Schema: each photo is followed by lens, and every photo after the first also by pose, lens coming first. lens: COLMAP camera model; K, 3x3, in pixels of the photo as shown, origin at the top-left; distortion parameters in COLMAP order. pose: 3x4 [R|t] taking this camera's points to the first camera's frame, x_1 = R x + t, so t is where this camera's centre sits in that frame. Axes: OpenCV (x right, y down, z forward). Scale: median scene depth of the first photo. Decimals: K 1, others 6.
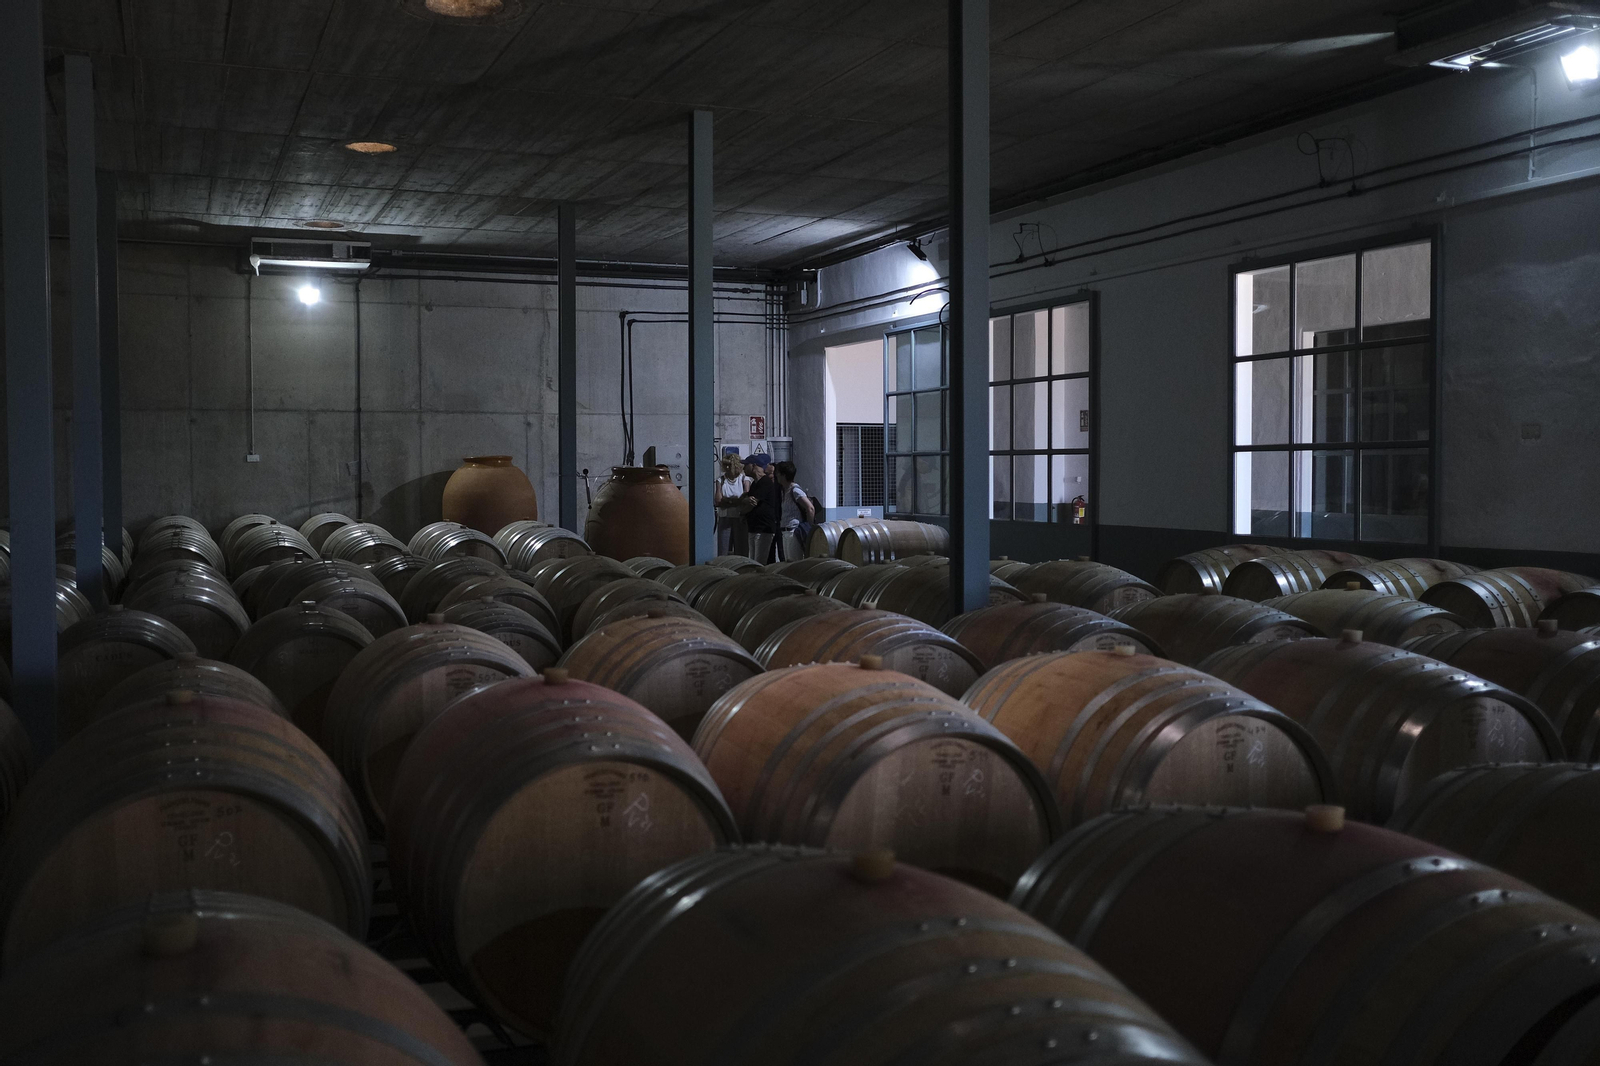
lens RADIAL K [[1830.7, 0, 734.0], [0, 1830.7, 529.8], [0, 0, 1]] dist [-0.067227, 0.190876]
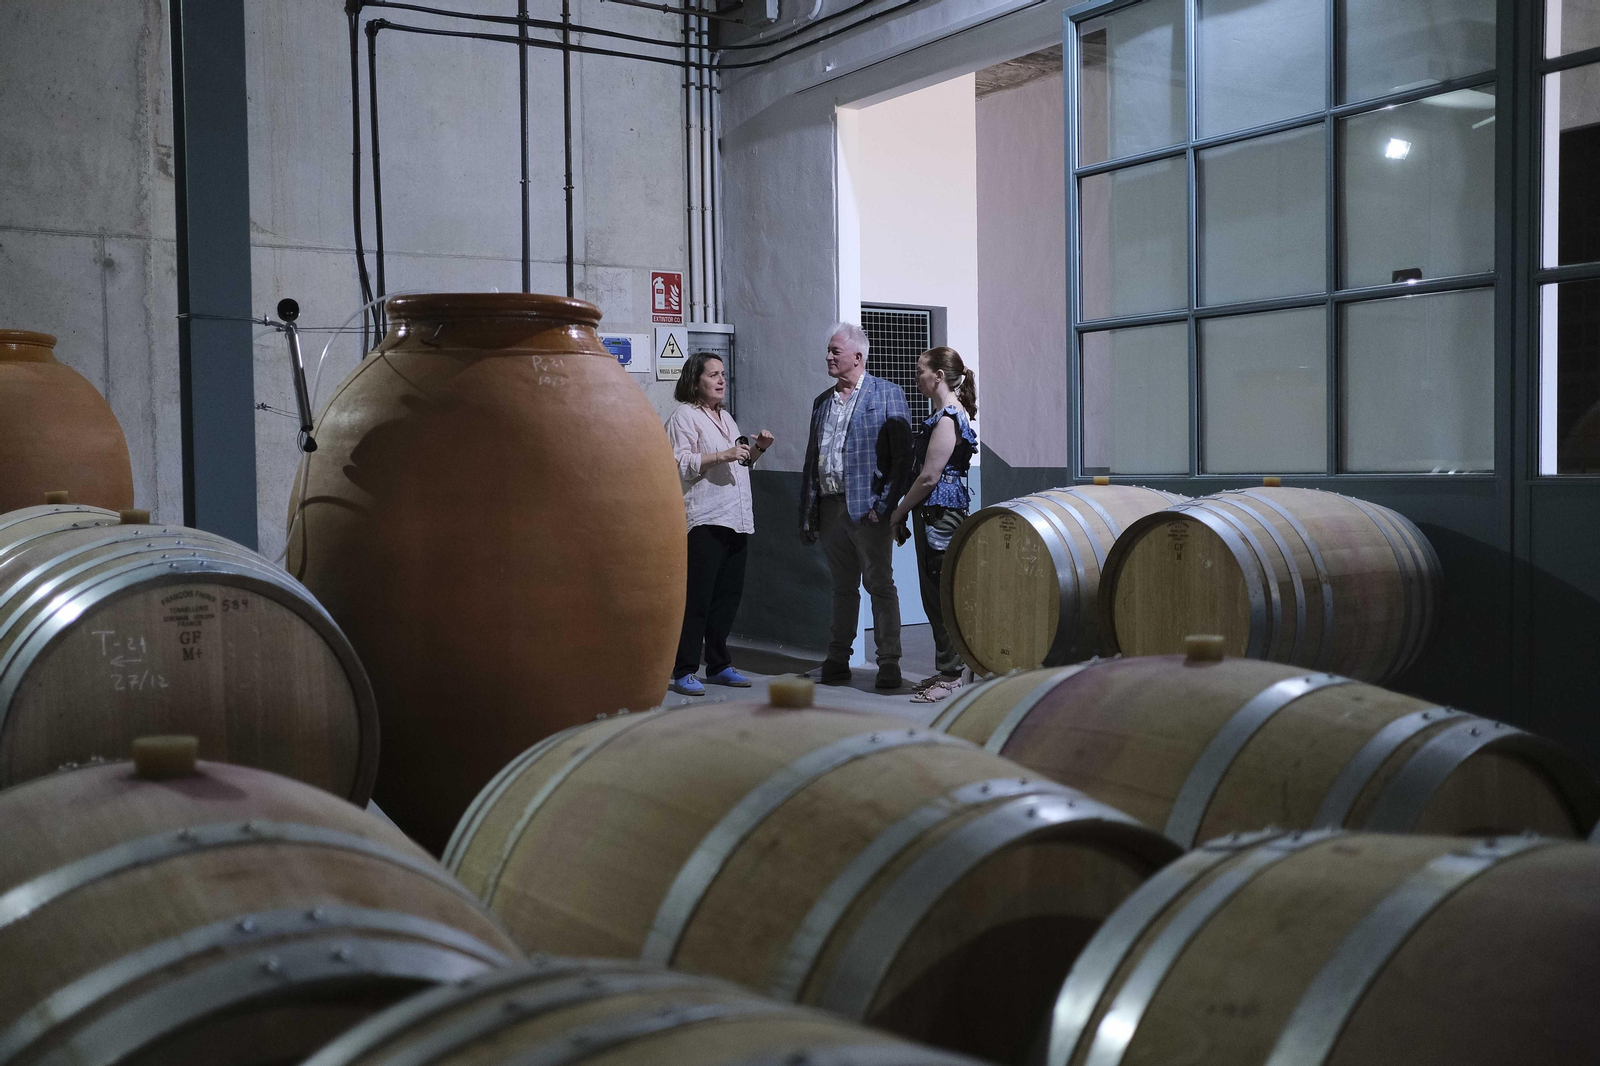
lens RADIAL K [[1666.9, 0, 800.0], [0, 1666.9, 533.0], [0, 0, 1]] dist [-0.055558, 0.178088]
pose [[0.970518, -0.020312, 0.240173, -0.060778], [0.020204, 0.999792, 0.002911, 0.000639], [-0.240182, 0.002027, 0.970726, 0.676435]]
